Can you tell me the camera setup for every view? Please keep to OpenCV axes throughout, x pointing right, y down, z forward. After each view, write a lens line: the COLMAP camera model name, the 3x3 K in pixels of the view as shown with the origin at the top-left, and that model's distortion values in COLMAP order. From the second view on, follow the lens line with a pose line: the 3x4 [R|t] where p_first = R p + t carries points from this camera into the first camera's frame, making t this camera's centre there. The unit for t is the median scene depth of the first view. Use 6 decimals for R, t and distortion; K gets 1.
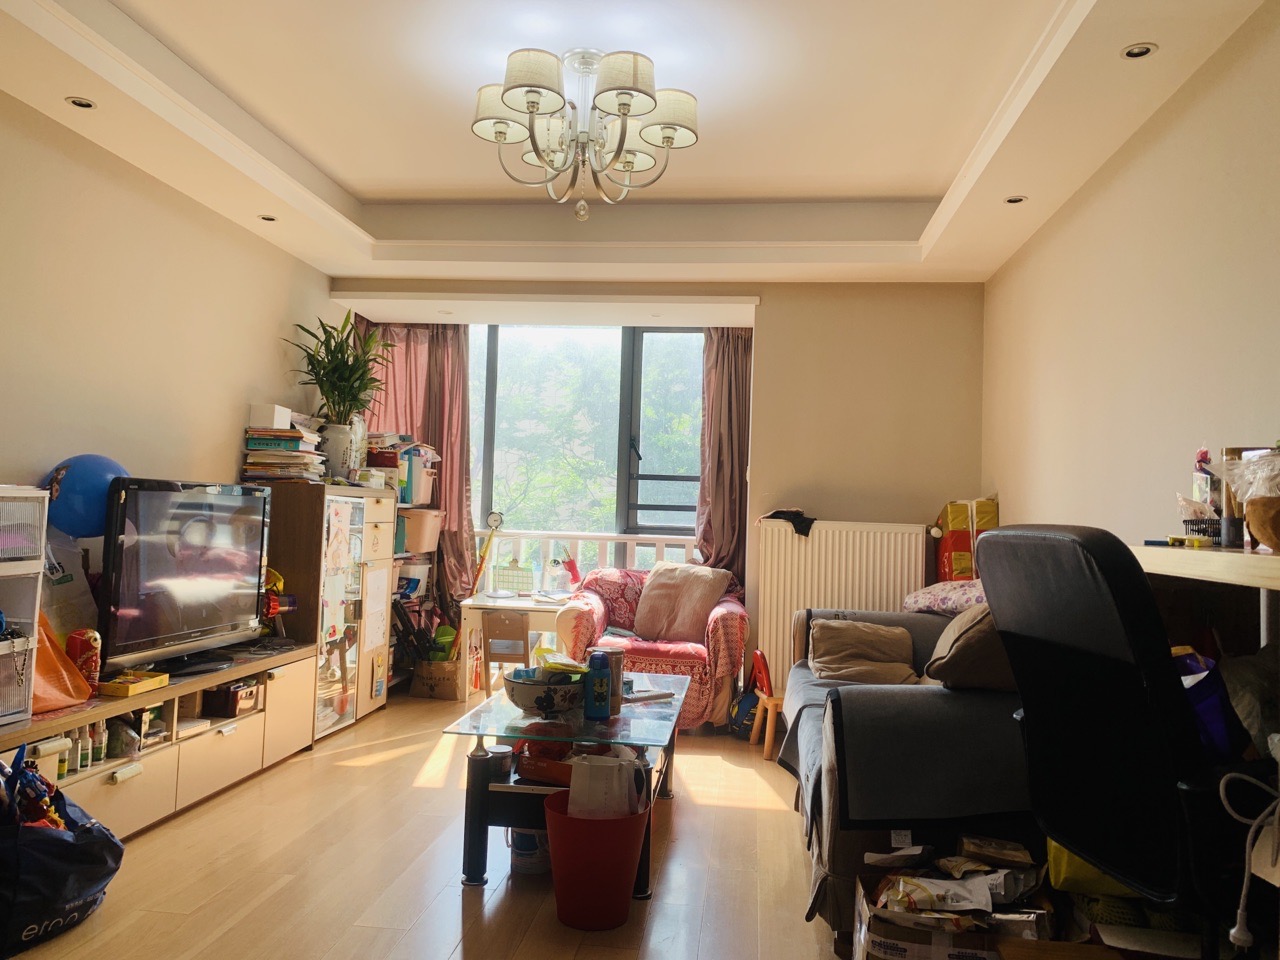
lens RADIAL K [[973.7, 0, 642.0], [0, 973.7, 483.3], [0, 0, 1]] dist [0.050064, -0.044264]
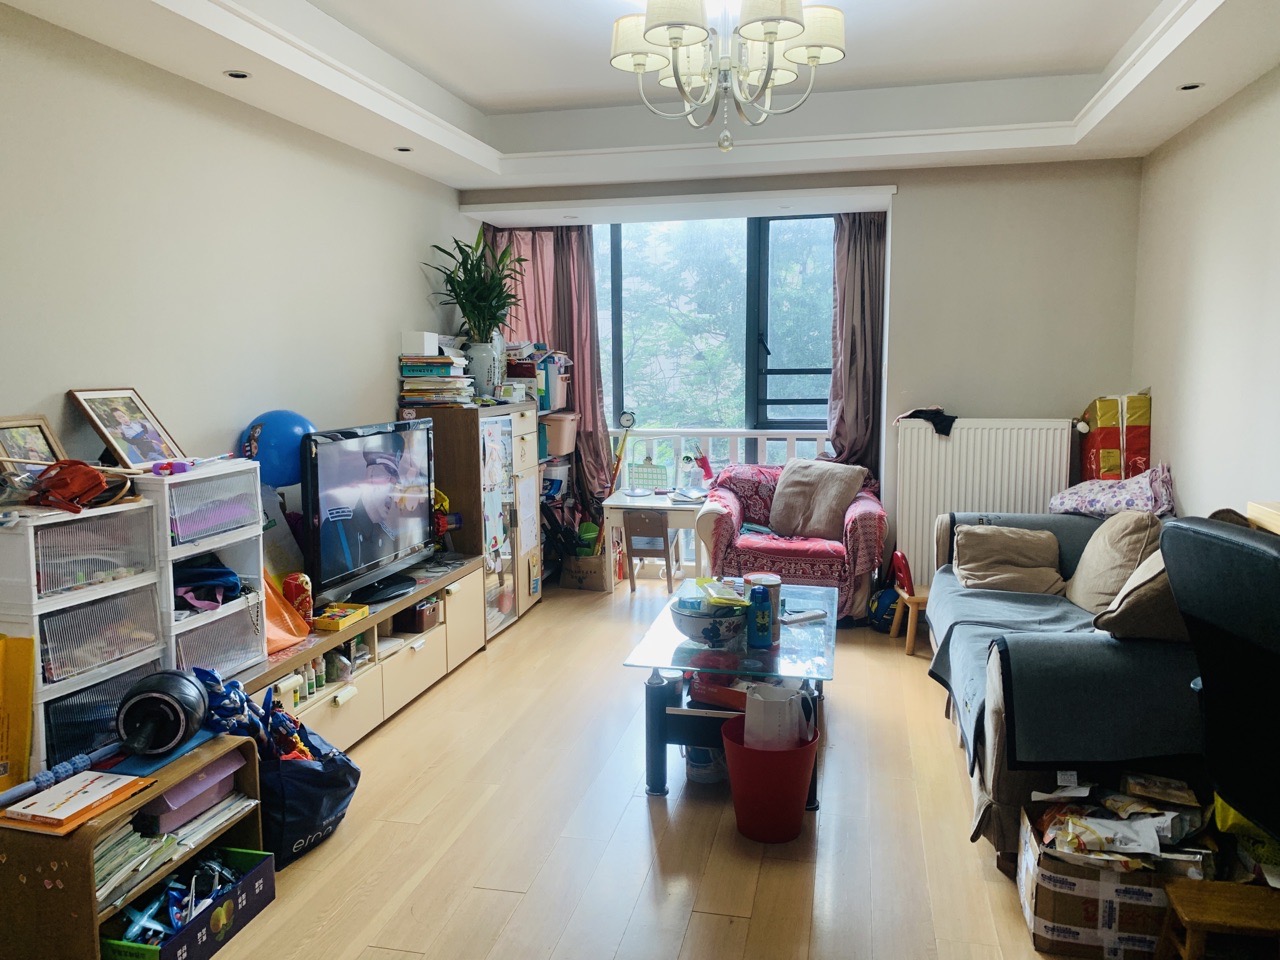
lens RADIAL K [[973.7, 0, 639.3], [0, 973.7, 486.7], [0, 0, 1]] dist [0.050064, -0.044264]
pose [[0.993697, -0.030174, -0.107957, -0.042755], [0.047984, 0.984891, 0.166392, -0.087647], [0.101305, -0.170524, 0.980132, -0.025110]]
